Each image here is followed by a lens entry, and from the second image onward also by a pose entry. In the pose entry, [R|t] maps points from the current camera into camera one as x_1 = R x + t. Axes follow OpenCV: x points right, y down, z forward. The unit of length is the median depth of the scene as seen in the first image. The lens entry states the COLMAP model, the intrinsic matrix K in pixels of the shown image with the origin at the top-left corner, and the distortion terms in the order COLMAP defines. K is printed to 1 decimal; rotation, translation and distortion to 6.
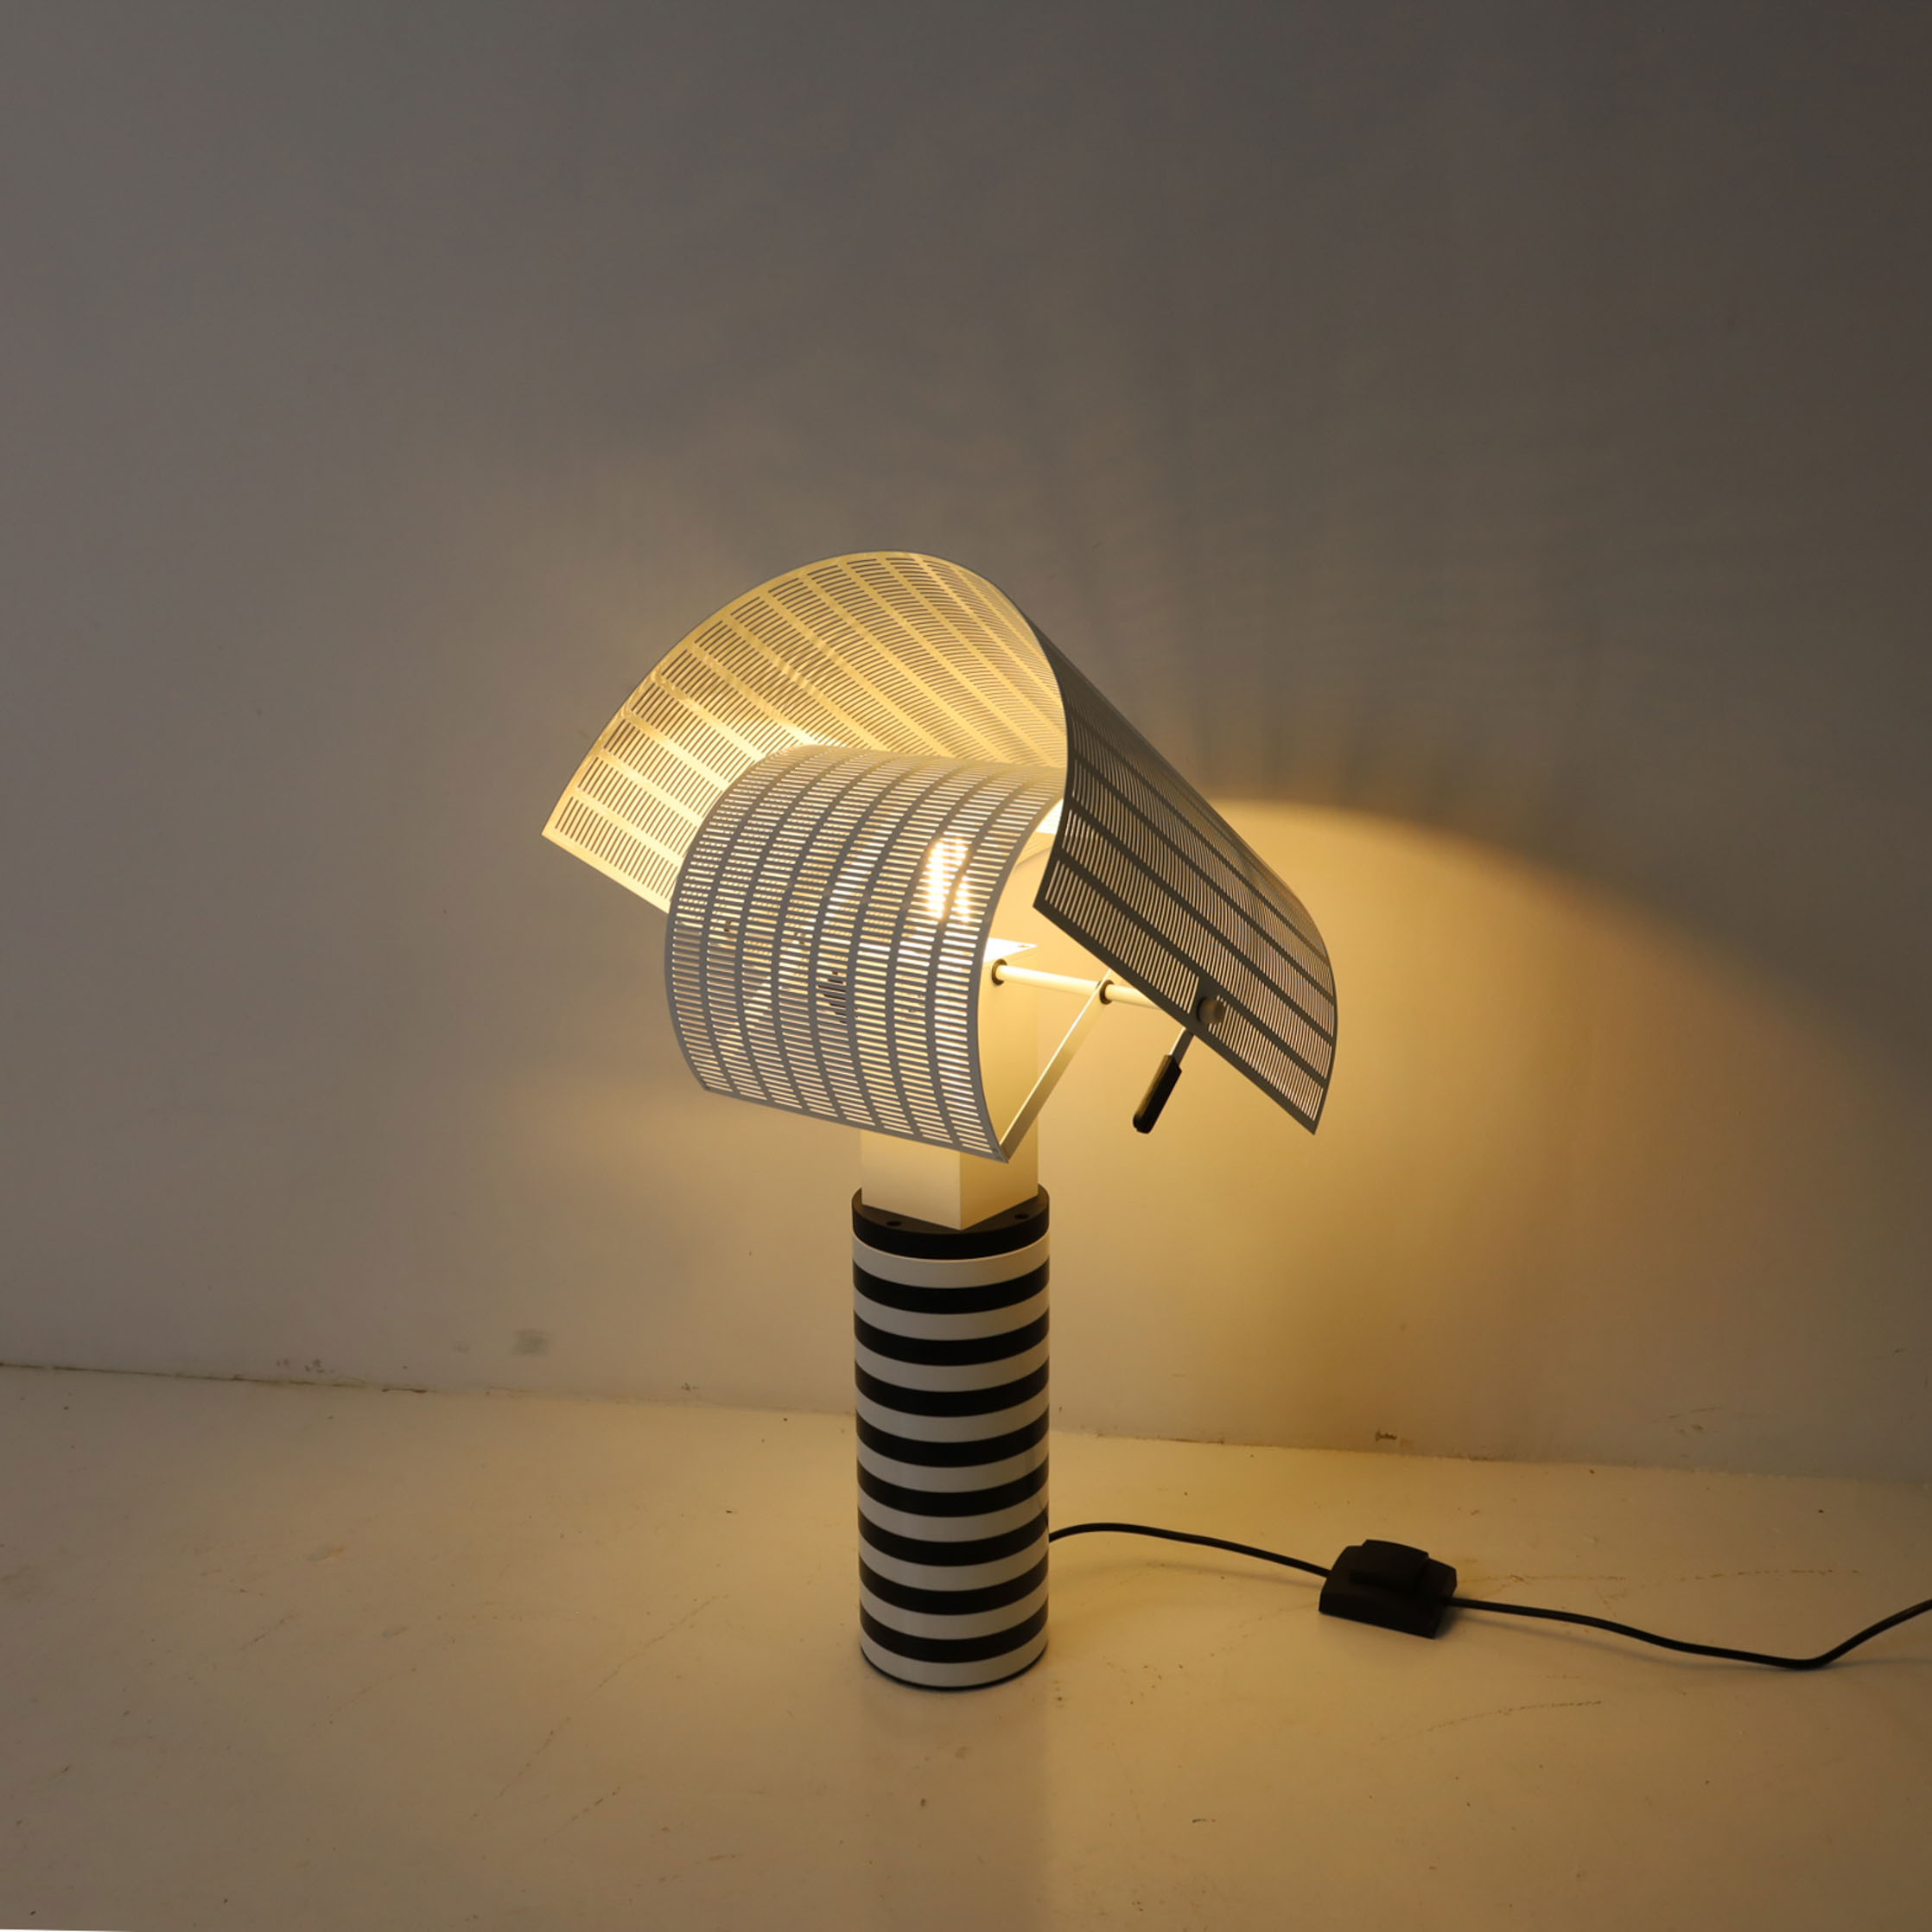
lens RADIAL K [[2012.5, 0, 1023.1], [0, 2012.5, 885.9], [0, 0, 1]] dist [-0.014858, -0.001646]
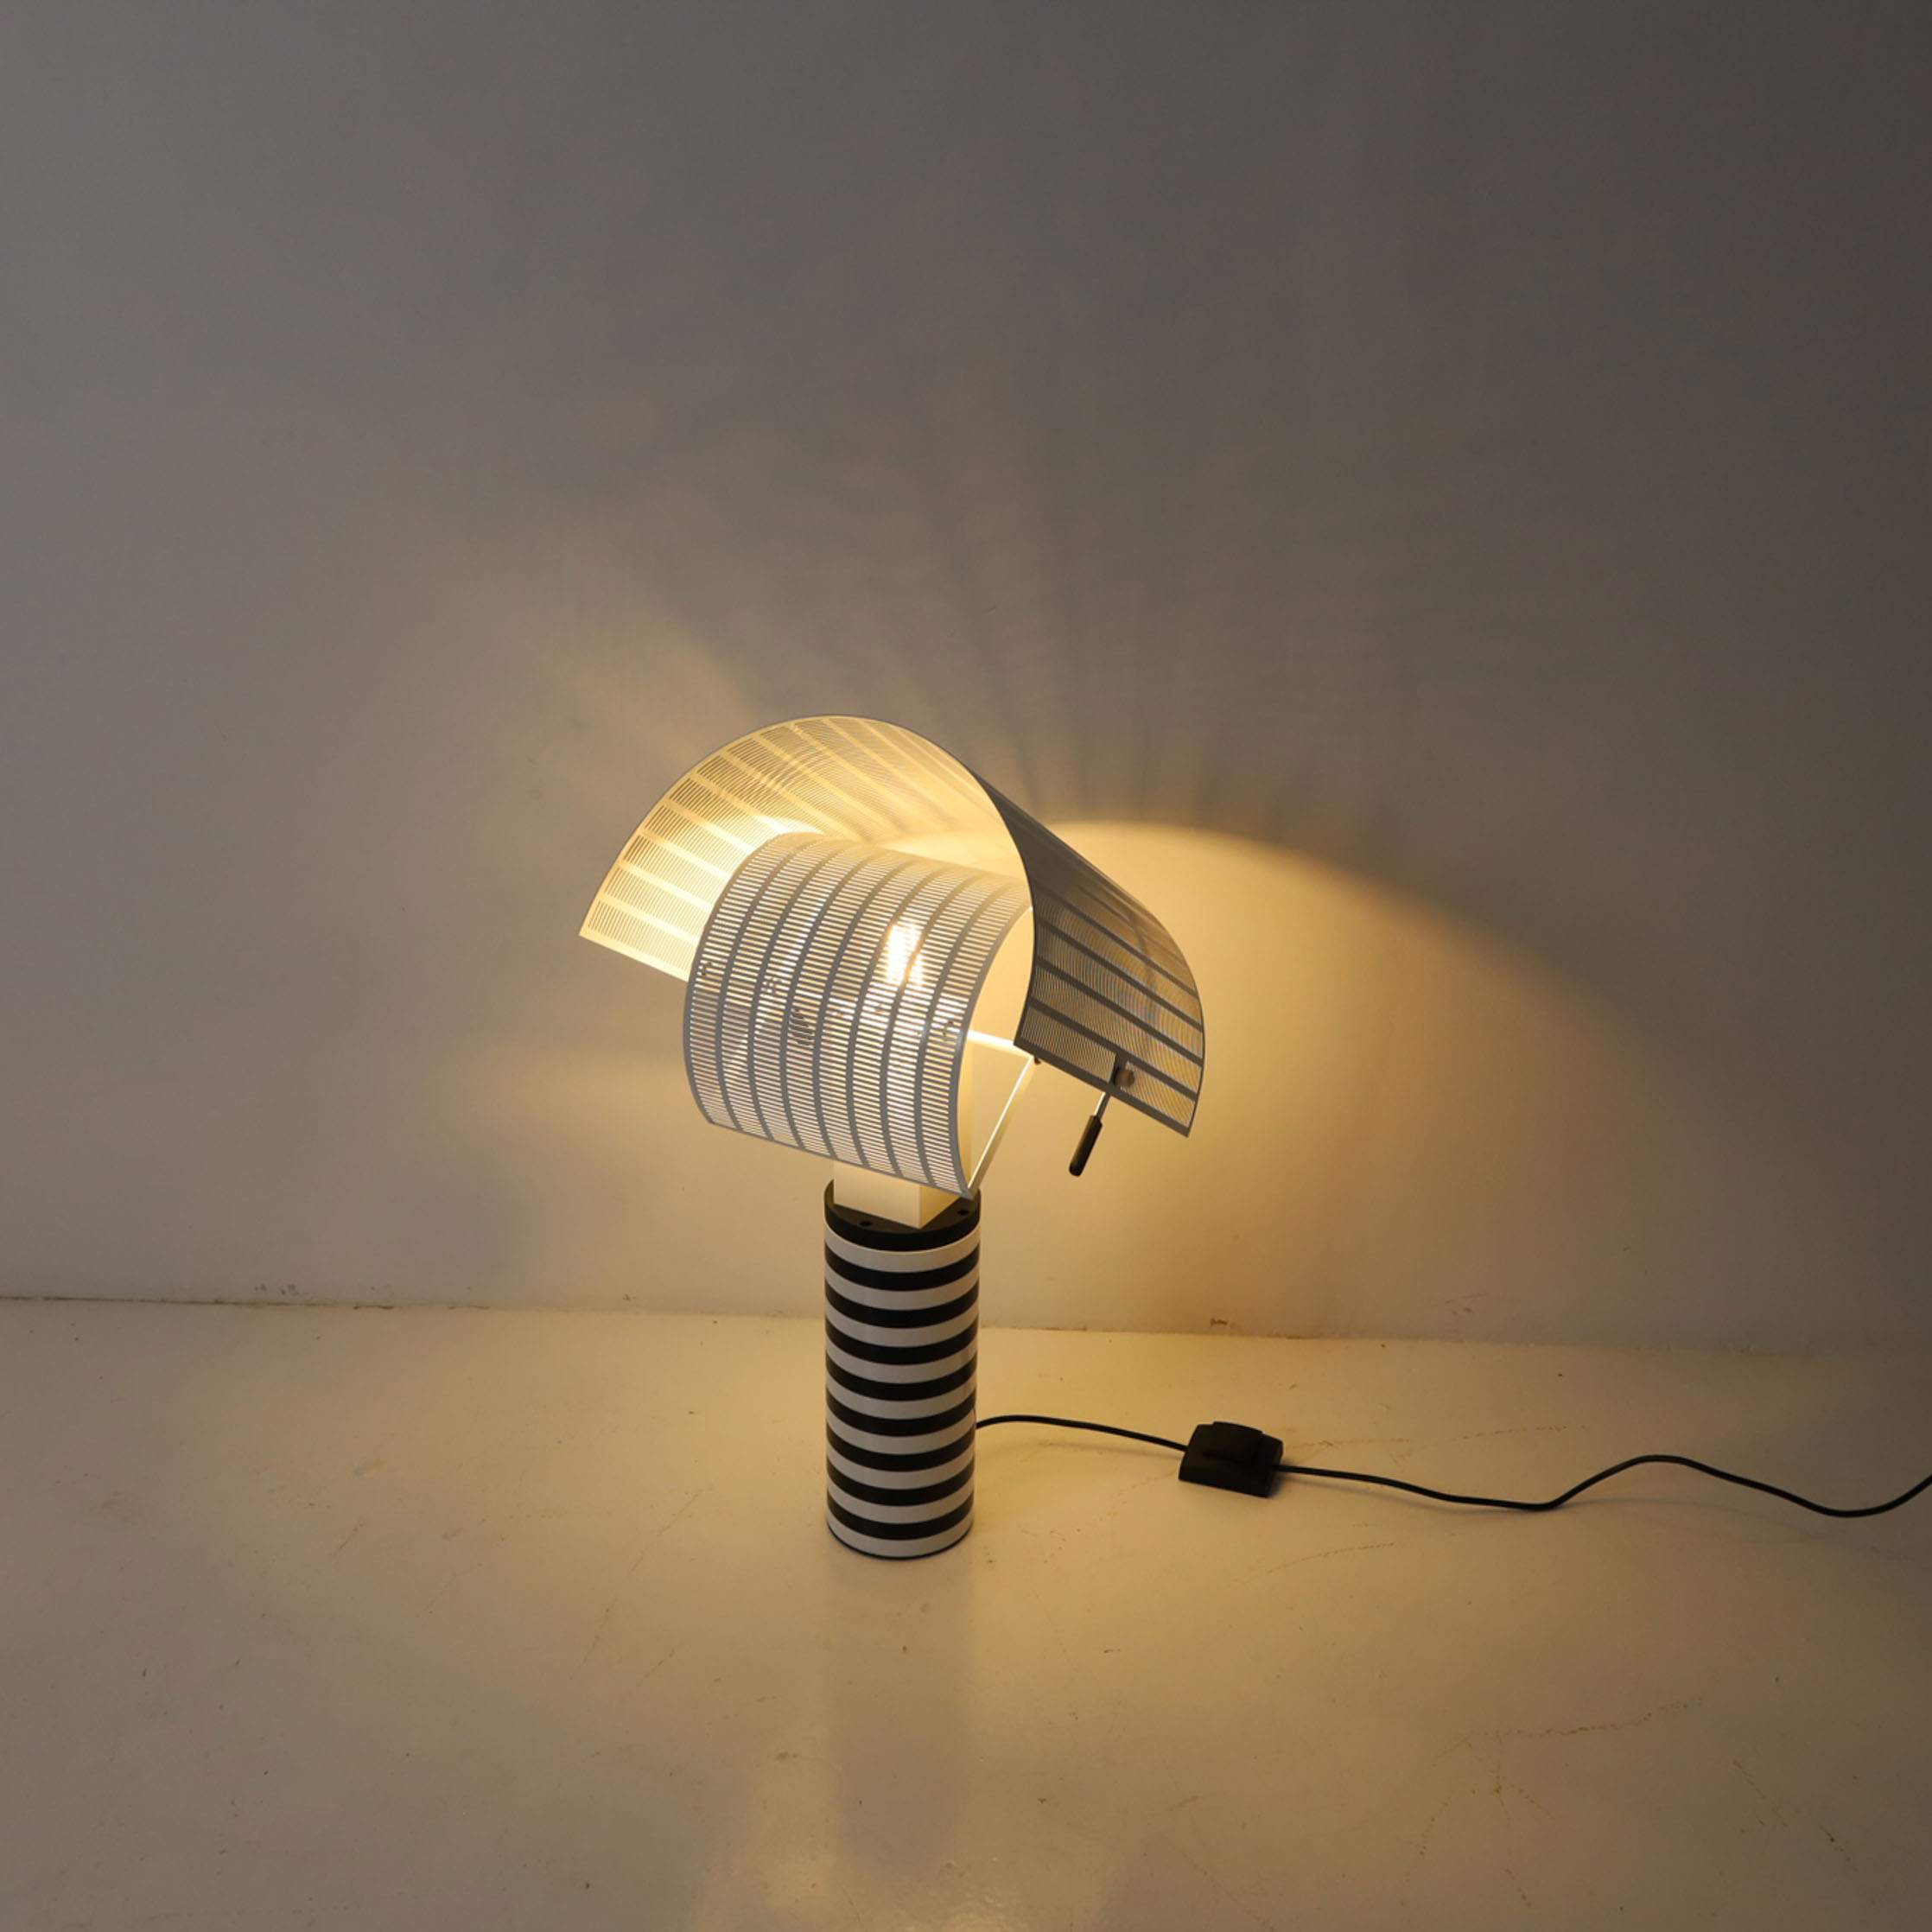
lens RADIAL K [[2301.2, 0, 966.0], [0, 2301.2, 966.0], [0, 0, 1]] dist [-0.003260, -0.014081]
pose [[0.993605, -0.025147, 0.110078, -0.151620], [0.002987, 0.980398, 0.197007, -0.268935], [-0.112874, -0.195418, 0.974203, -0.380864]]
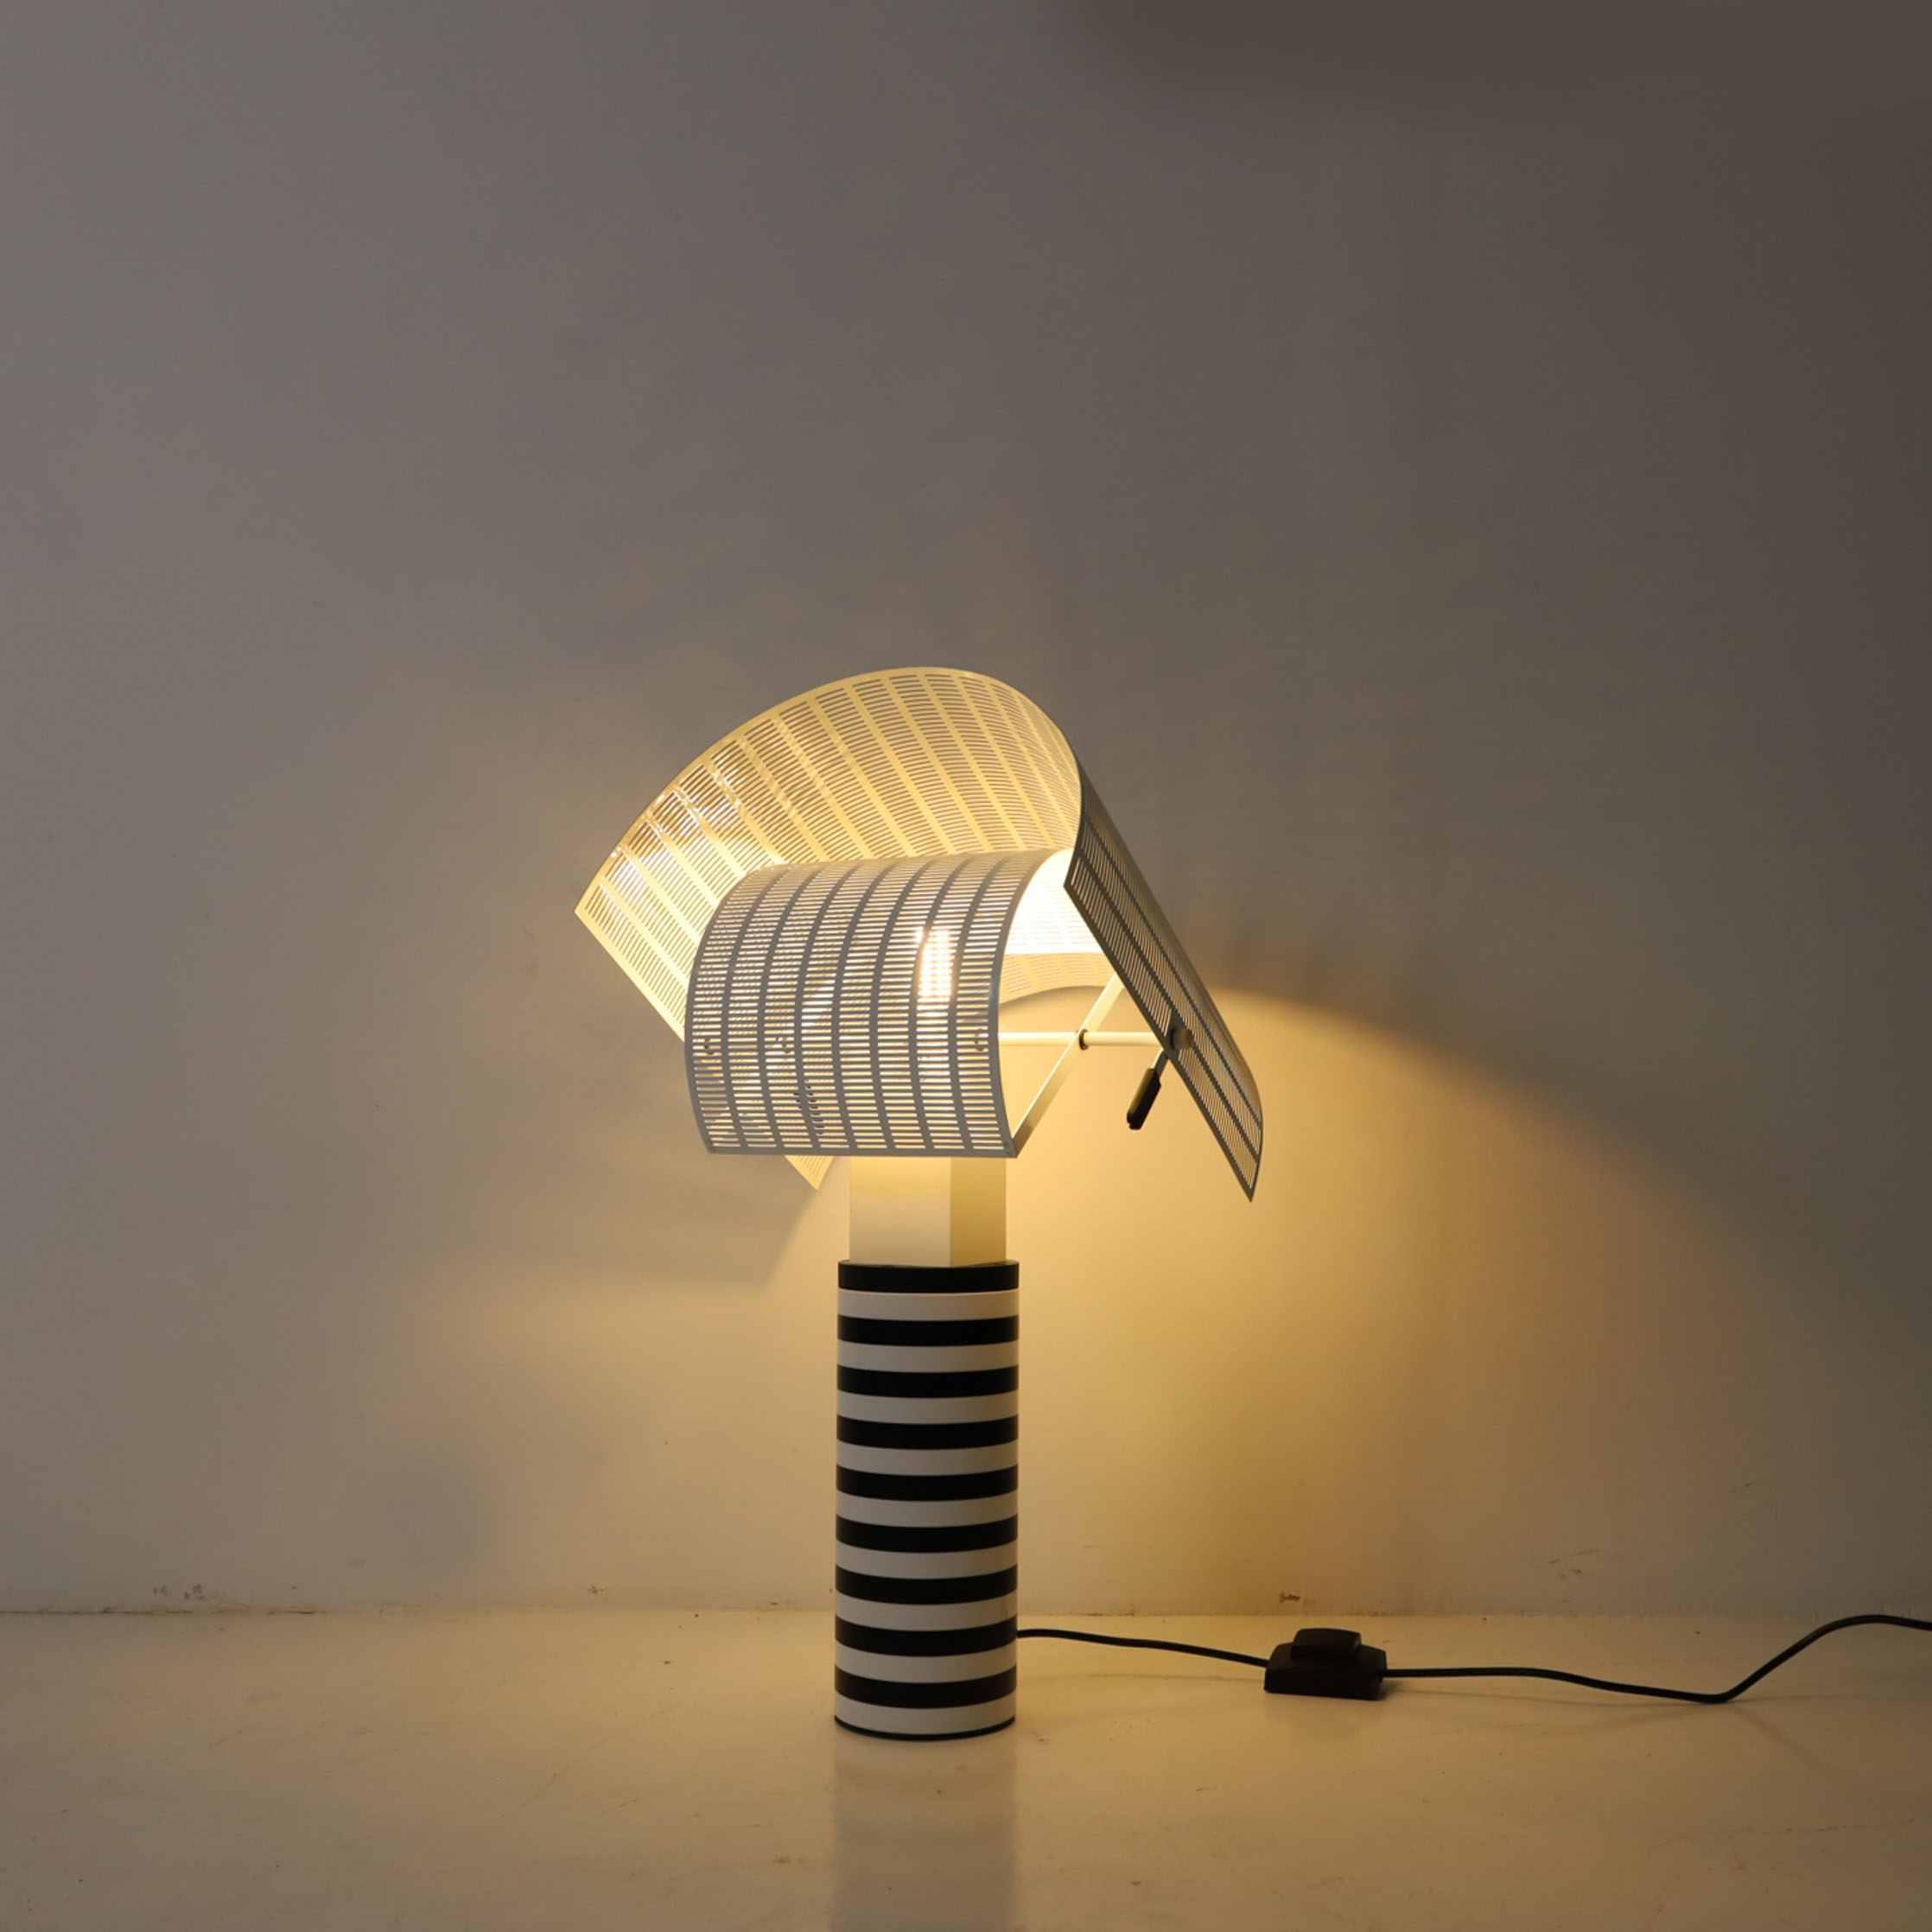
lens RADIAL K [[2158.4, 0, 979.4], [0, 2158.4, 970.9], [0, 0, 1]] dist [-0.006457, -0.000237]
pose [[0.990643, 0.015267, 0.135623, -0.169778], [0.019163, 0.968318, -0.248983, 0.294274], [-0.135127, 0.249252, 0.958965, -0.165215]]
